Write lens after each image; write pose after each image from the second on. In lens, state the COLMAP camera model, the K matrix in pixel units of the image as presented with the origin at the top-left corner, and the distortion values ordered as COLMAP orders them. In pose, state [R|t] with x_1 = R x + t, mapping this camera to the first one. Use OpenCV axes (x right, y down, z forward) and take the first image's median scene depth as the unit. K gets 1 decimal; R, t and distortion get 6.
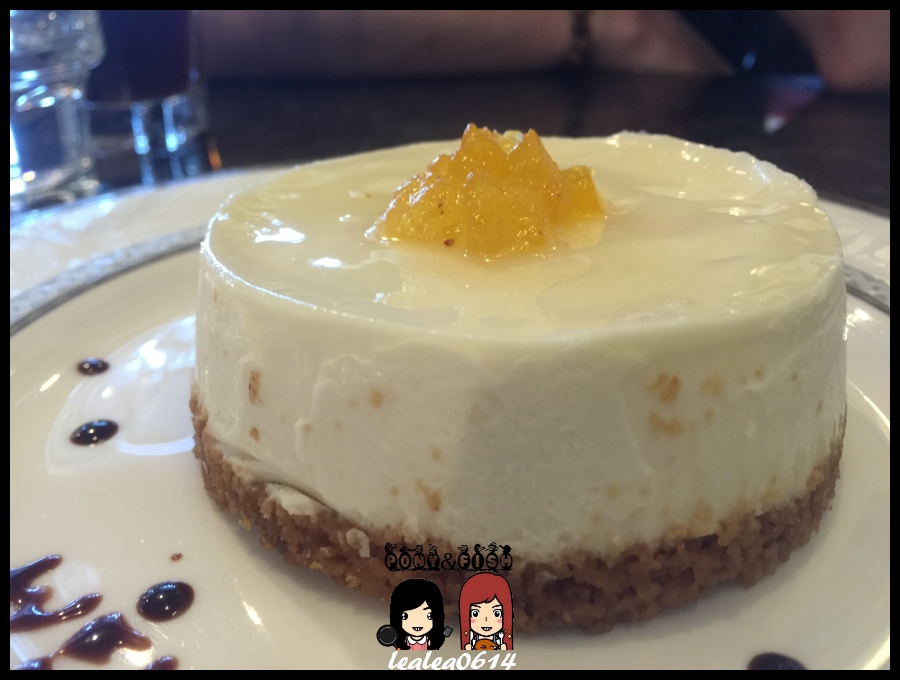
lens RADIAL K [[810.5, 0, 444.6], [0, 810.5, 334.1], [0, 0, 1]] dist [0.005478, -0.033308]
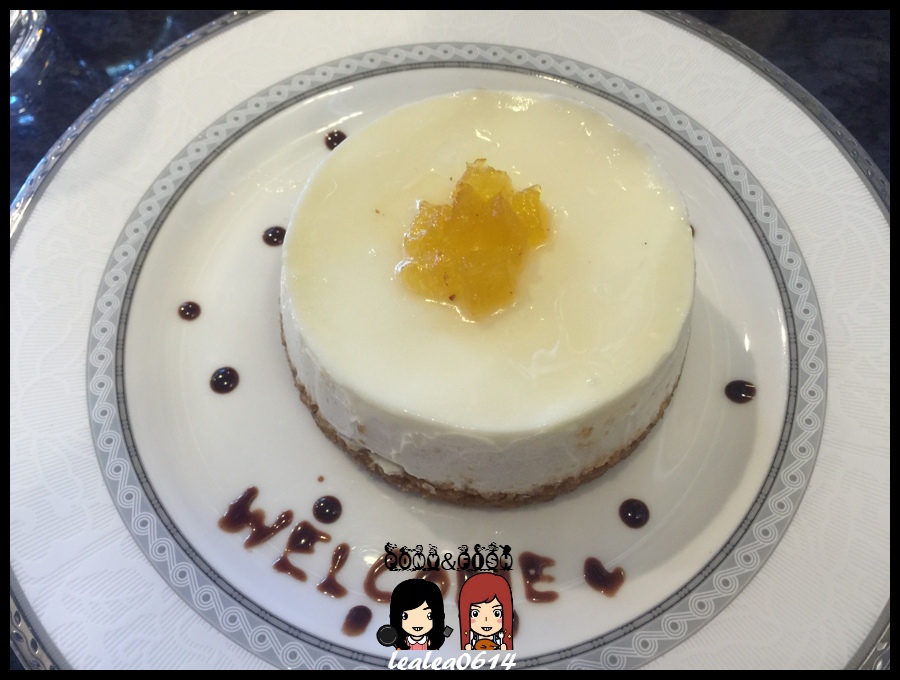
lens RADIAL K [[788.3, 0, 446.1], [0, 788.3, 335.8], [0, 0, 1]] dist [0.035873, -0.095041]
pose [[0.988714, -0.135161, 0.064629, -0.133575], [0.069856, 0.797527, 0.599226, -1.130594], [-0.132535, -0.587948, 0.797967, -0.297371]]
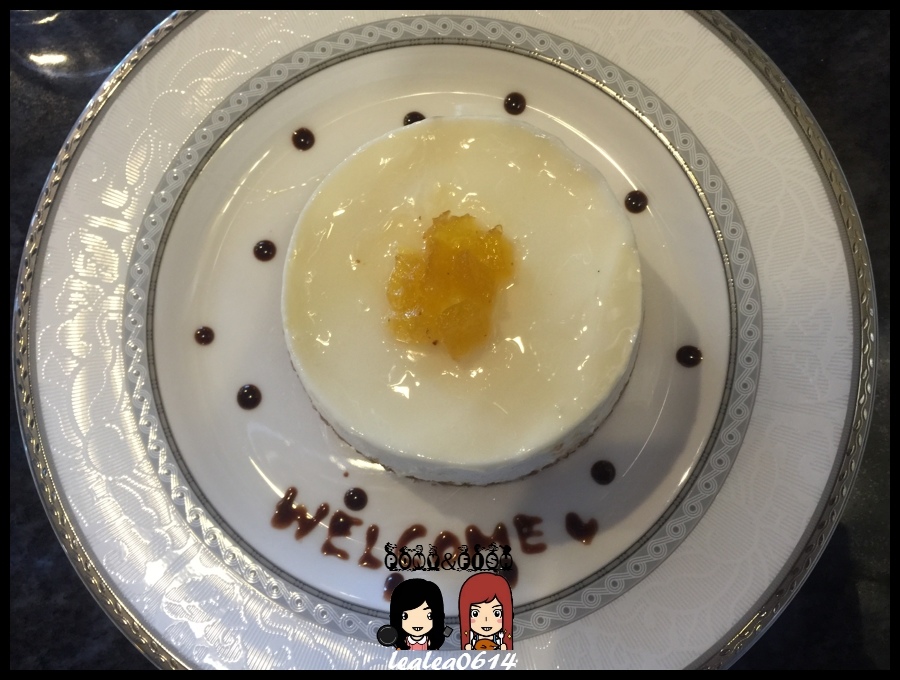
lens RADIAL K [[788.3, 0, 449.7], [0, 788.3, 334.8], [0, 0, 1]] dist [0.035873, -0.095041]
pose [[0.963210, -0.268584, 0.009407, 0.029240], [0.145342, 0.550035, 0.822397, -1.837975], [-0.226057, -0.790774, 0.568836, 0.005637]]
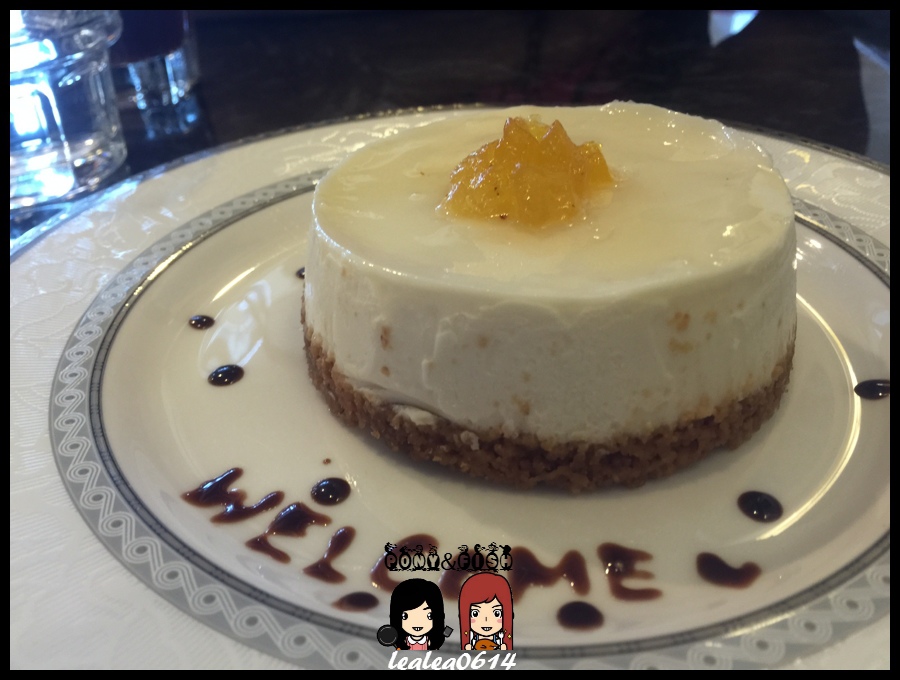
lens RADIAL K [[788.3, 0, 443.7], [0, 788.3, 338.8], [0, 0, 1]] dist [0.035873, -0.095041]
pose [[0.995894, -0.073190, 0.053275, -0.206570], [0.065890, 0.989606, 0.127819, -0.100490], [-0.062076, -0.123784, 0.990366, -0.352082]]
